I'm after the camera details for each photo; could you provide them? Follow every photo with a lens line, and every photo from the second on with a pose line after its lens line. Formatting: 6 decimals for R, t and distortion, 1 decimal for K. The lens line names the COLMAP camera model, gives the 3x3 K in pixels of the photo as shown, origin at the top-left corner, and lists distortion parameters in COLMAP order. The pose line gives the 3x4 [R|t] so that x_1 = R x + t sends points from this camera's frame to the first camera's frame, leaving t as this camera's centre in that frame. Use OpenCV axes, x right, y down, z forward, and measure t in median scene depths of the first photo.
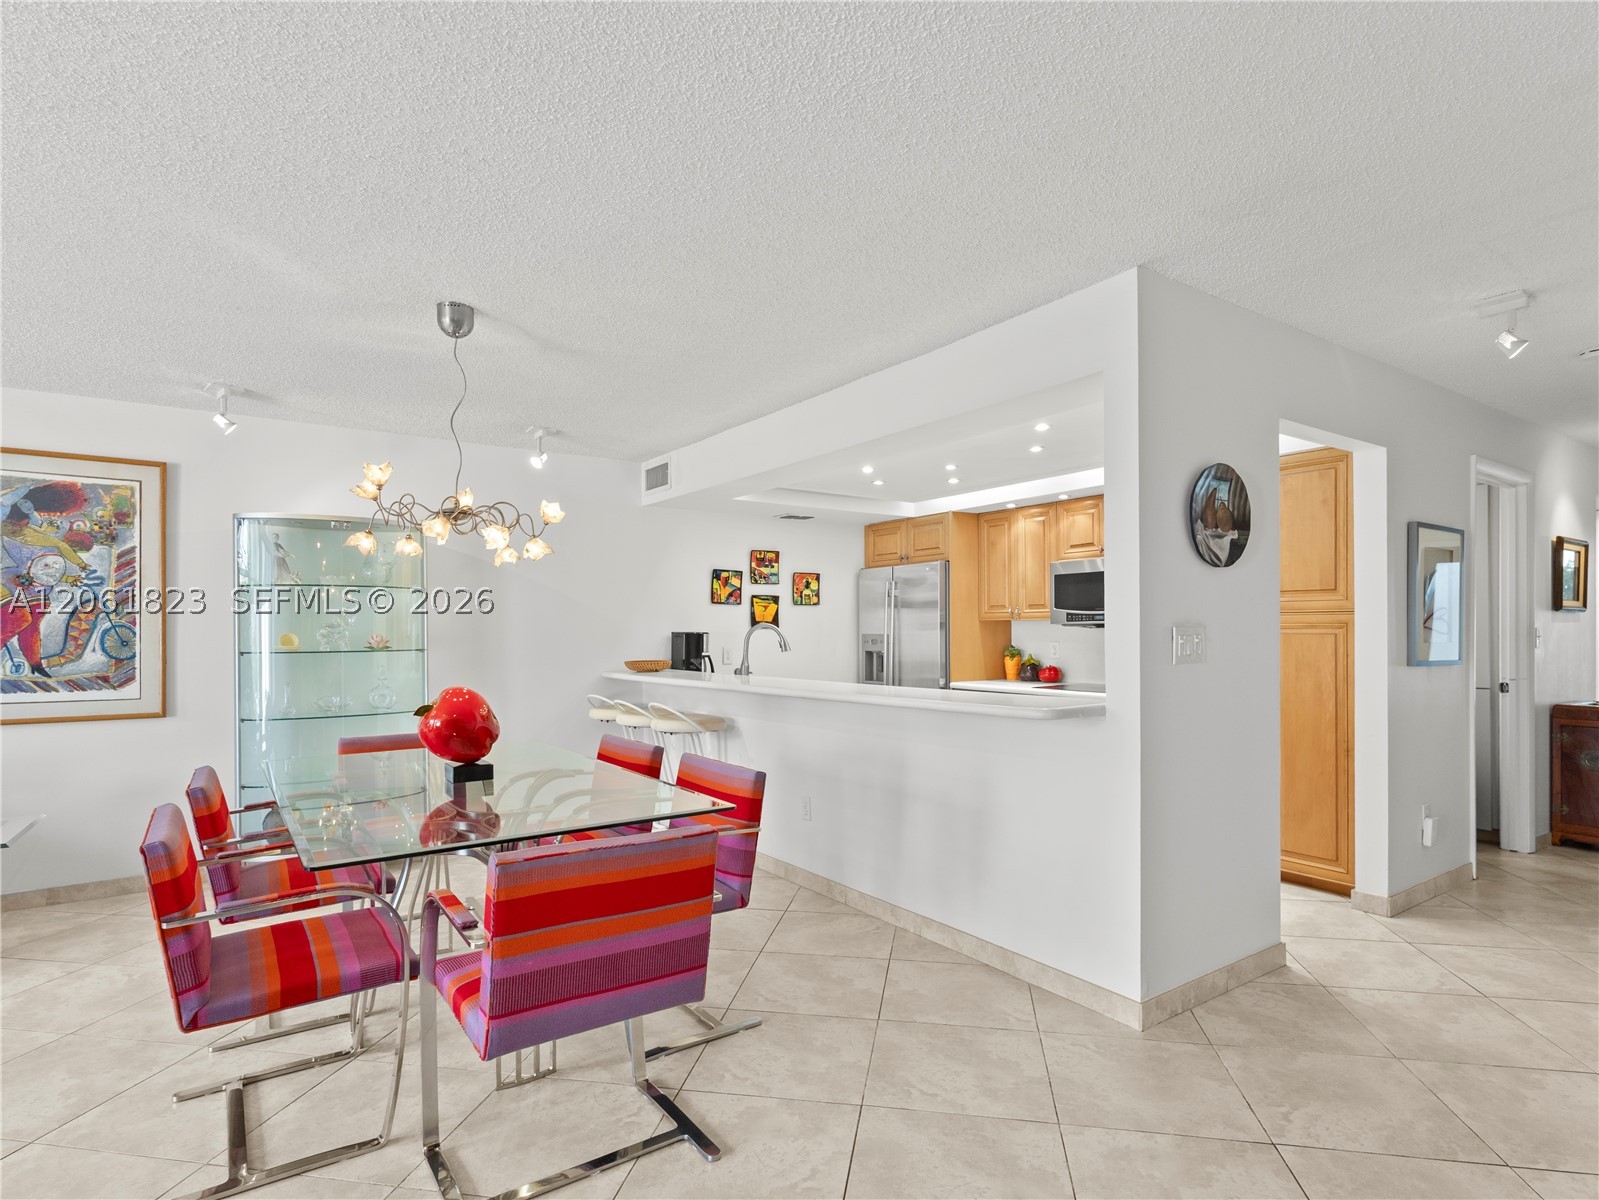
lens RADIAL K [[847.4, 0, 804.0], [0, 847.4, 634.8], [0, 0, 1]] dist [0.003550, 0.001980]
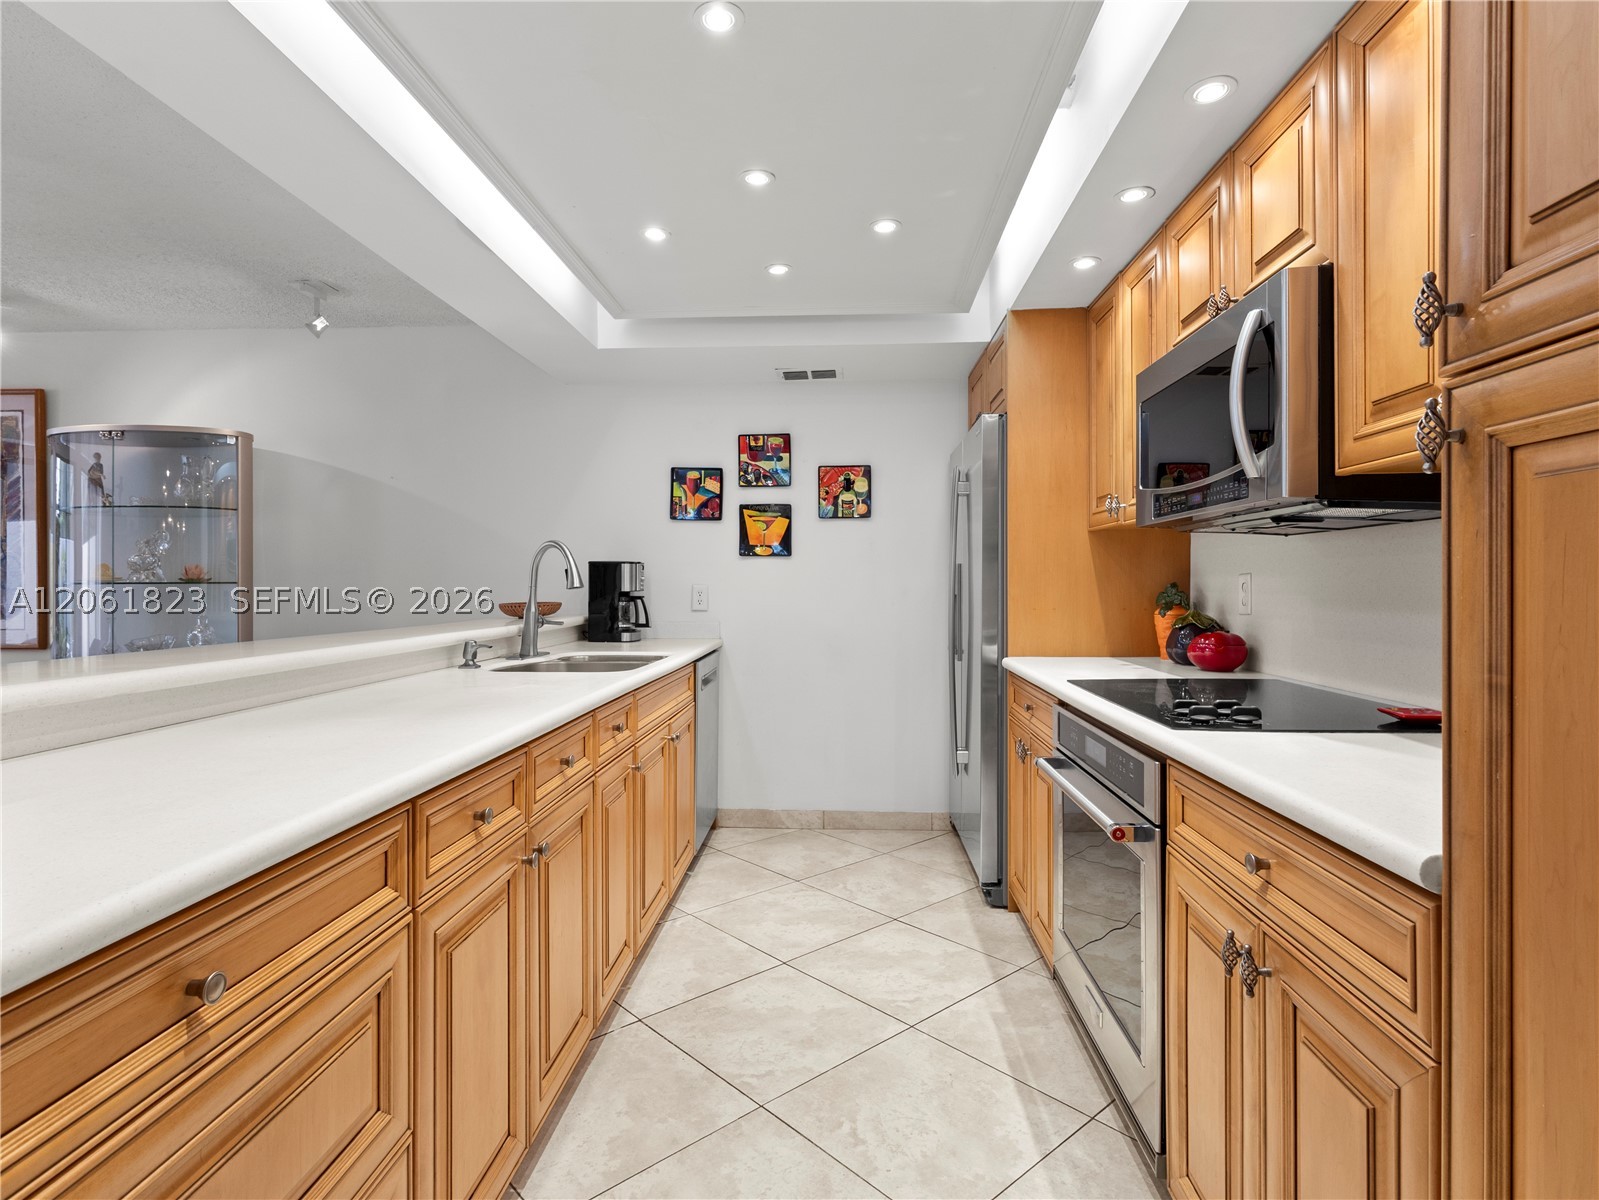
lens RADIAL K [[847.4, 0, 800.2], [0, 847.4, 591.6], [0, 0, 1]] dist [0.003550, 0.001980]
pose [[0.786835, 0.006547, -0.617129, 0.381302], [-0.002949, 0.999972, 0.006848, 0.014885], [0.617156, -0.003568, 0.786833, 0.533326]]
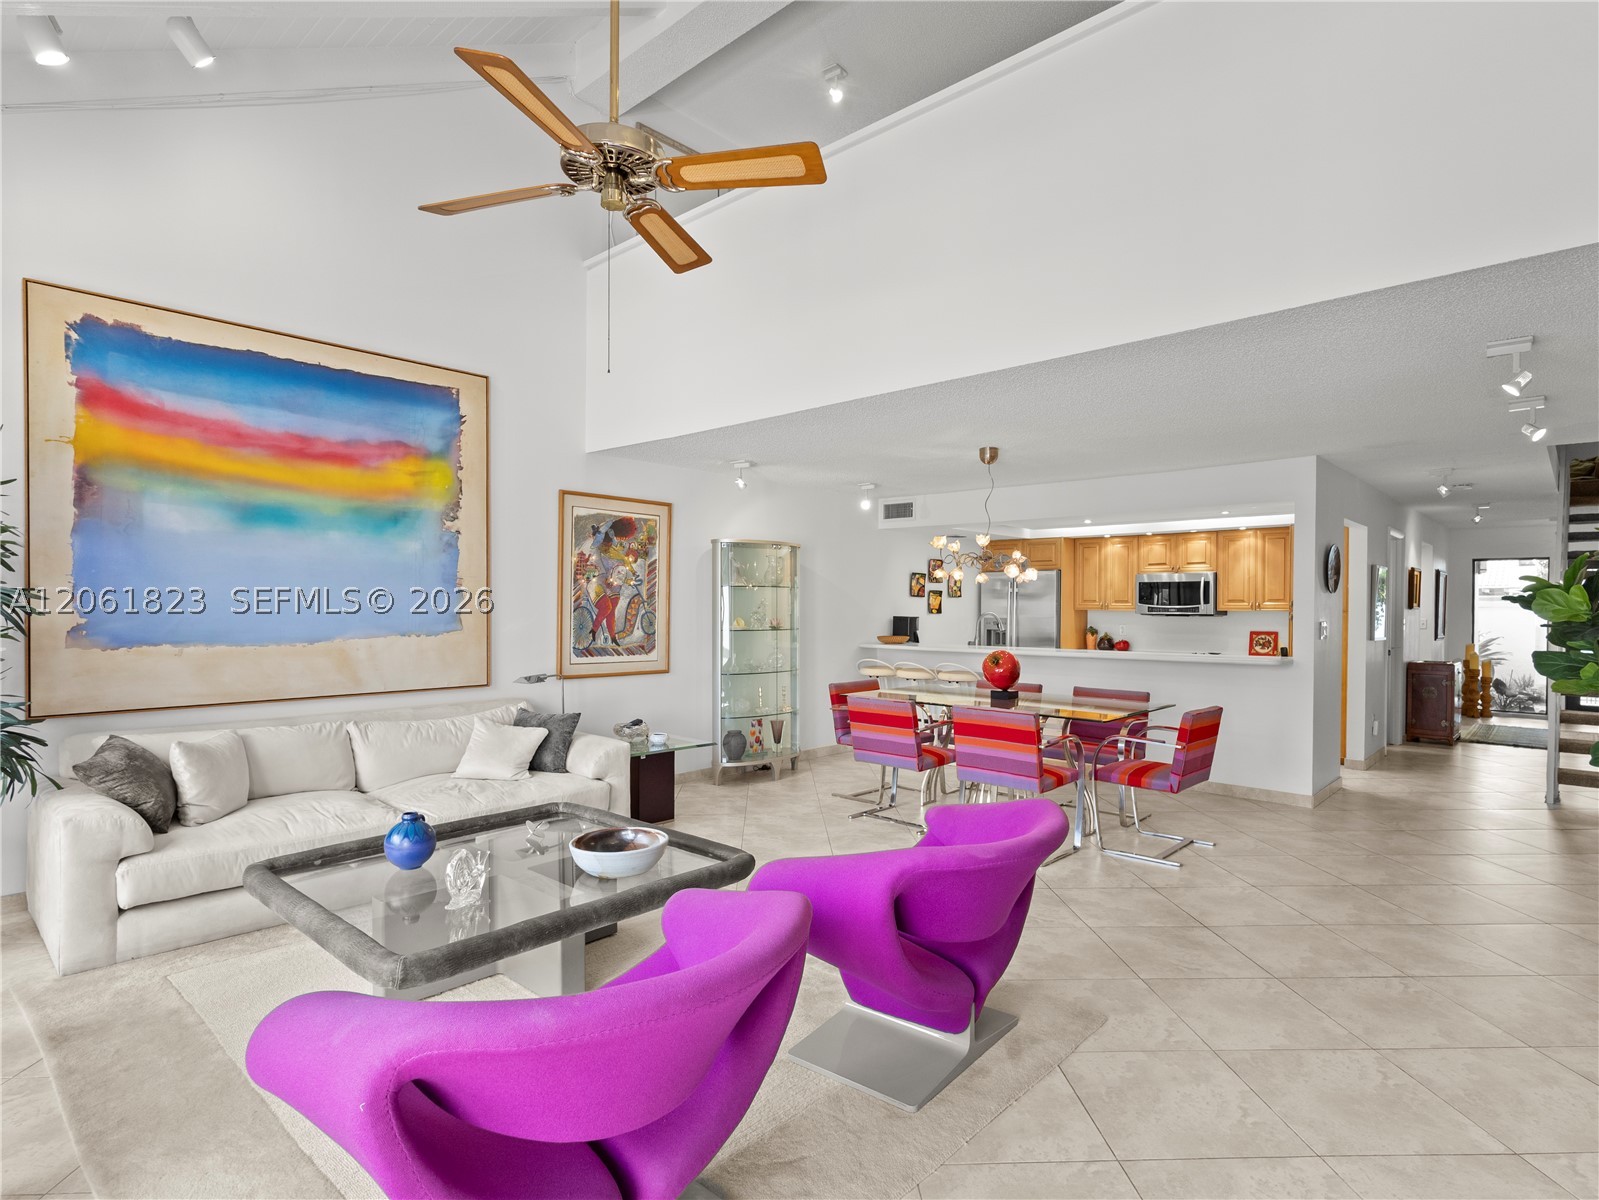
lens RADIAL K [[847.4, 0, 809.6], [0, 847.4, 612.8], [0, 0, 1]] dist [0.003550, 0.001980]
pose [[0.974530, 0.008954, 0.224077, -0.595259], [-0.009699, 0.999950, 0.002225, -0.010496], [-0.224046, -0.004342, 0.974569, -0.362822]]
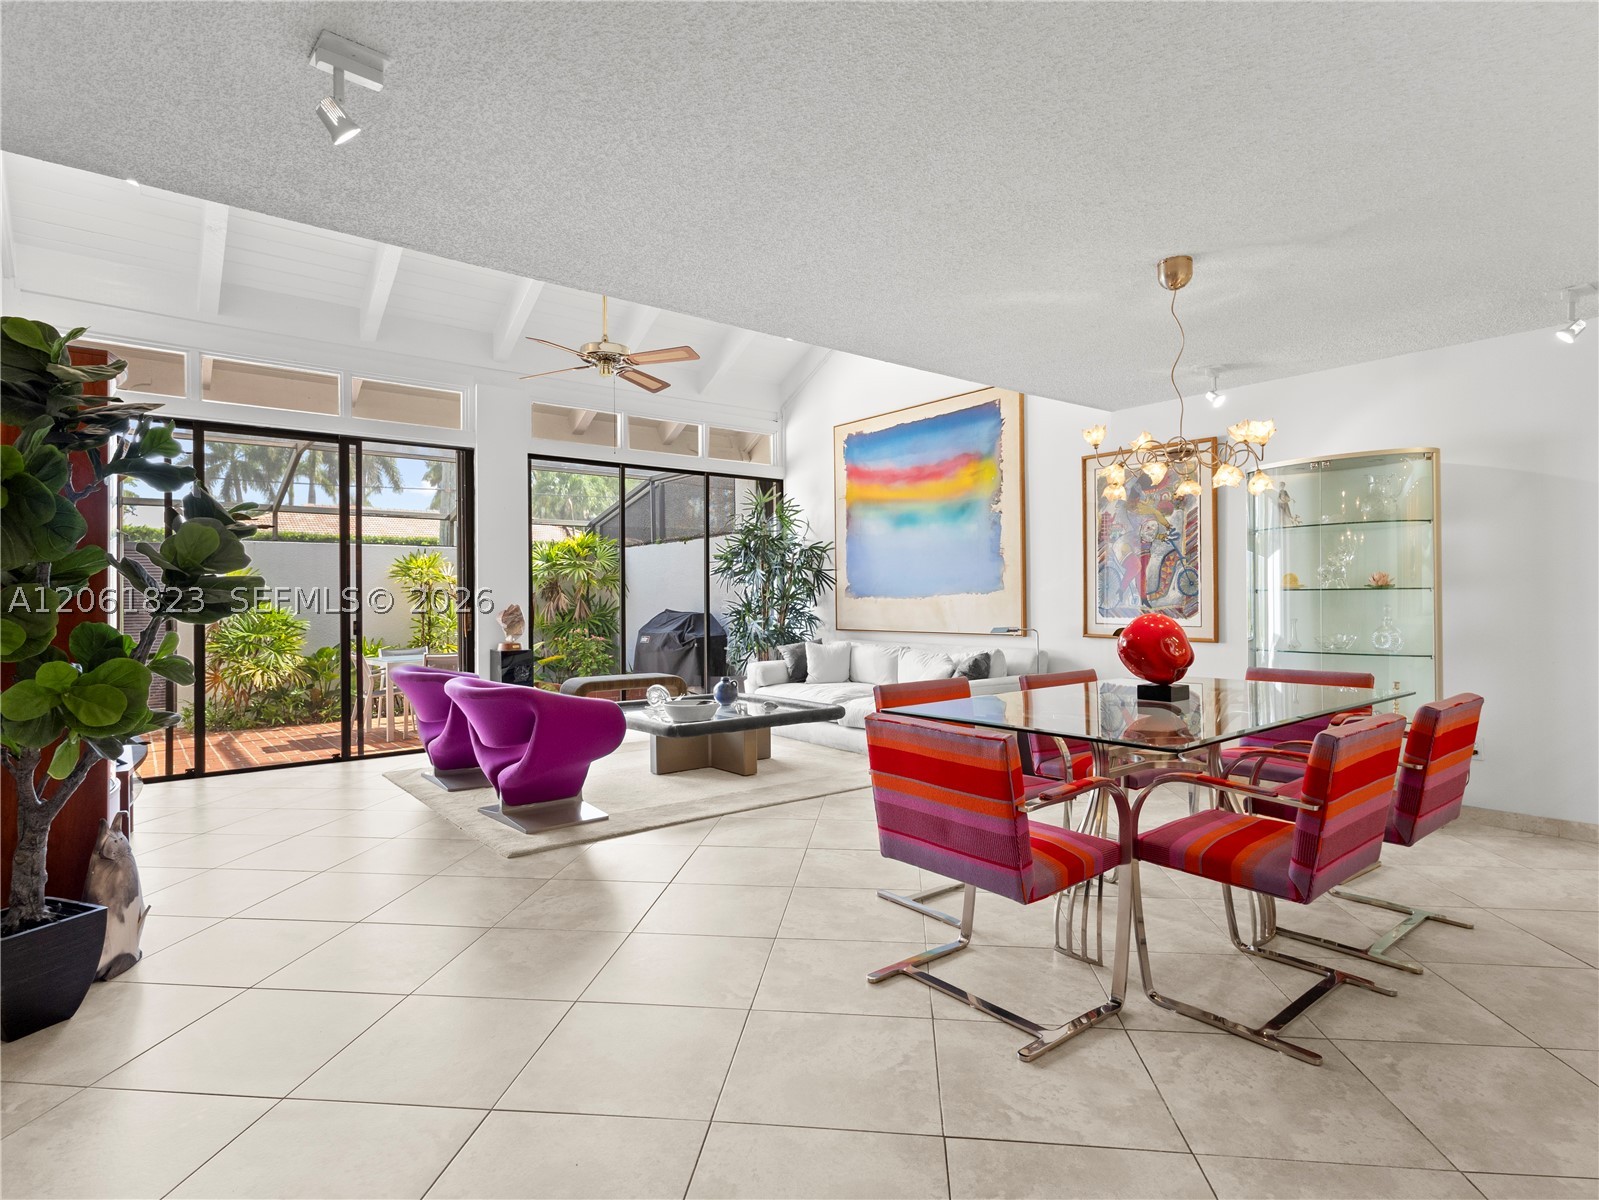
lens RADIAL K [[847.4, 0, 805.4], [0, 847.4, 589.8], [0, 0, 1]] dist [0.003550, 0.001980]
pose [[0.074274, -0.004695, -0.997227, 0.304397], [0.003900, 0.999983, -0.004417, 0.016235], [0.997230, -0.003561, 0.074291, 0.220852]]
